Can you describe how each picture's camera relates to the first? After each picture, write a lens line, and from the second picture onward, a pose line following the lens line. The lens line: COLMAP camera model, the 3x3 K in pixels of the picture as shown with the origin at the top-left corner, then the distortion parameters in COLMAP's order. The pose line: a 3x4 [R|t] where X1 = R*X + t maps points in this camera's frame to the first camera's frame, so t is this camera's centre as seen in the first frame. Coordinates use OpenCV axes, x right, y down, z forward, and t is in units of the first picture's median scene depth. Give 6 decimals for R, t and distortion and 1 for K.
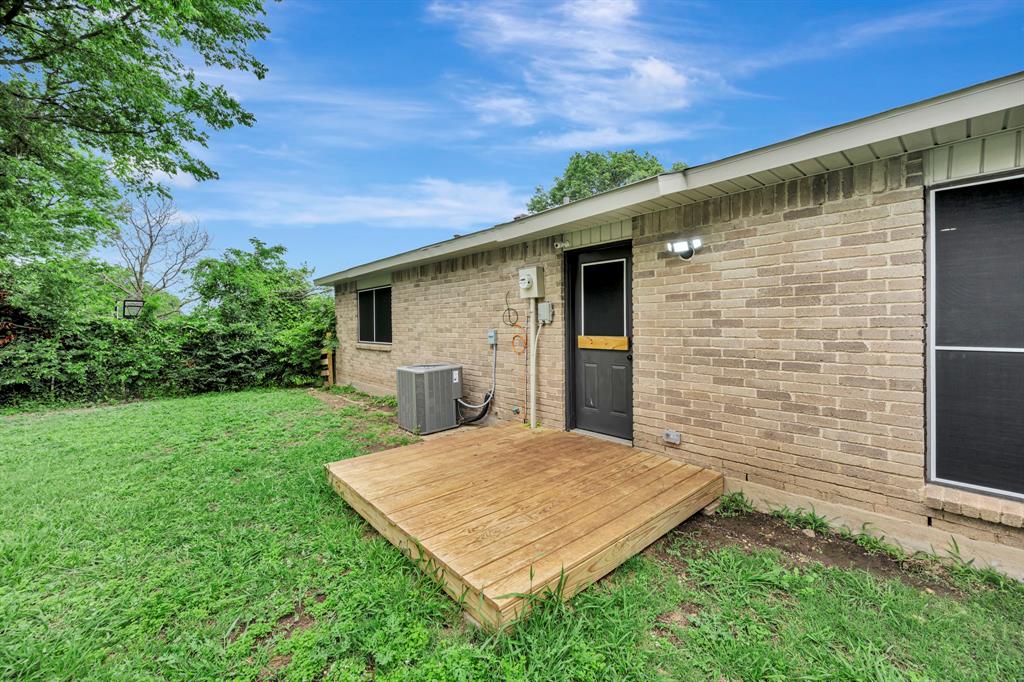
lens RADIAL K [[405.7, 0, 514.8], [0, 405.7, 326.5], [0, 0, 1]] dist [-0.000252, -0.000128]
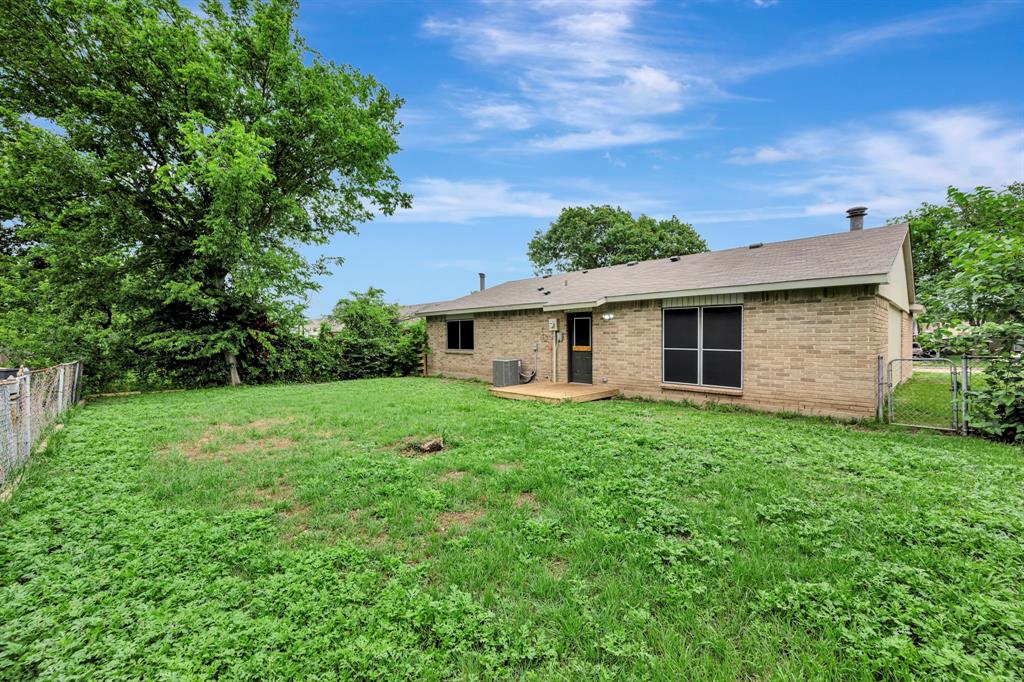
lens RADIAL K [[411.5, 0, 512.0], [0, 411.5, 341.0], [0, 0, 1]] dist [0.000380, -0.000044]
pose [[0.999654, 0.001125, 0.026263, -0.272889], [-0.001350, 0.999963, 0.008550, -0.027047], [-0.026253, -0.008582, 0.999618, -1.462966]]
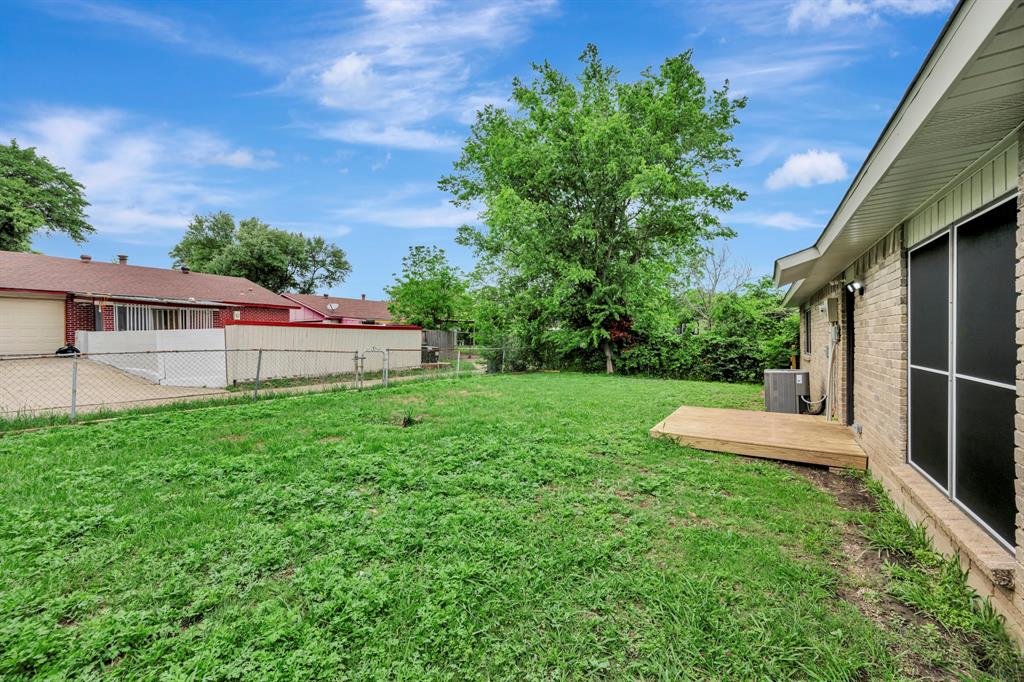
lens RADIAL K [[411.5, 0, 512.0], [0, 411.5, 341.0], [0, 0, 1]] dist [0.000380, -0.000044]
pose [[0.267655, 0.011293, -0.963449, 1.154996], [0.001595, 0.999925, 0.012164, -0.029360], [0.963514, -0.004792, 0.267616, -0.386330]]
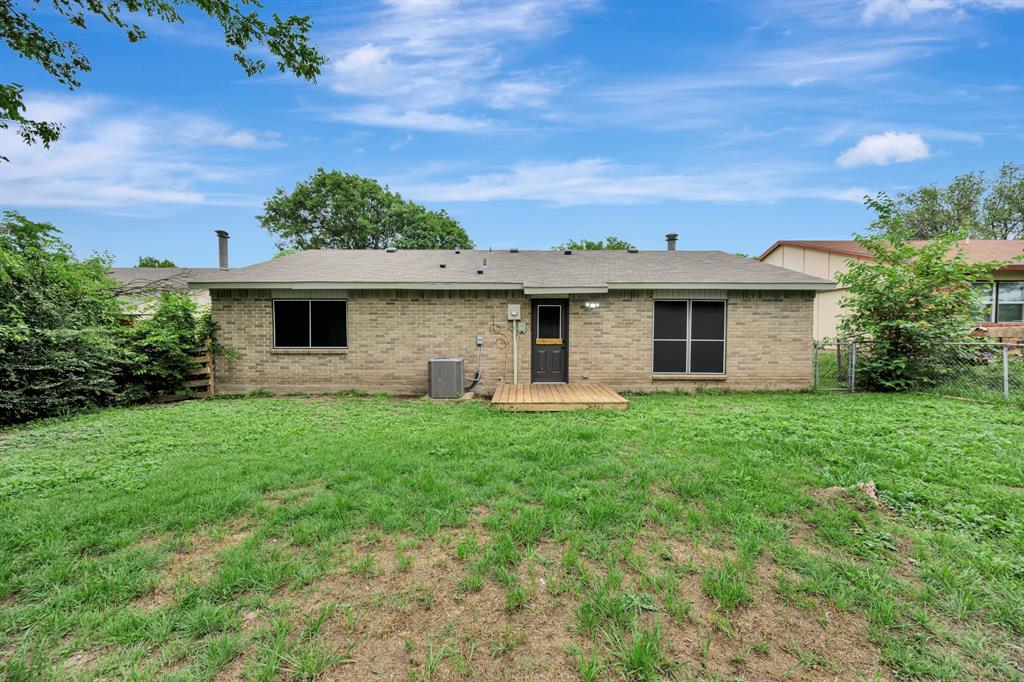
lens RADIAL K [[400.2, 0, 512.0], [0, 400.2, 341.0], [0, 0, 1]] dist [-0.001586, -0.000134]
pose [[0.668627, -0.013859, 0.743469, -1.370268], [-0.003436, 0.999758, 0.021726, -0.008284], [-0.743590, -0.017081, 0.668417, -0.288983]]
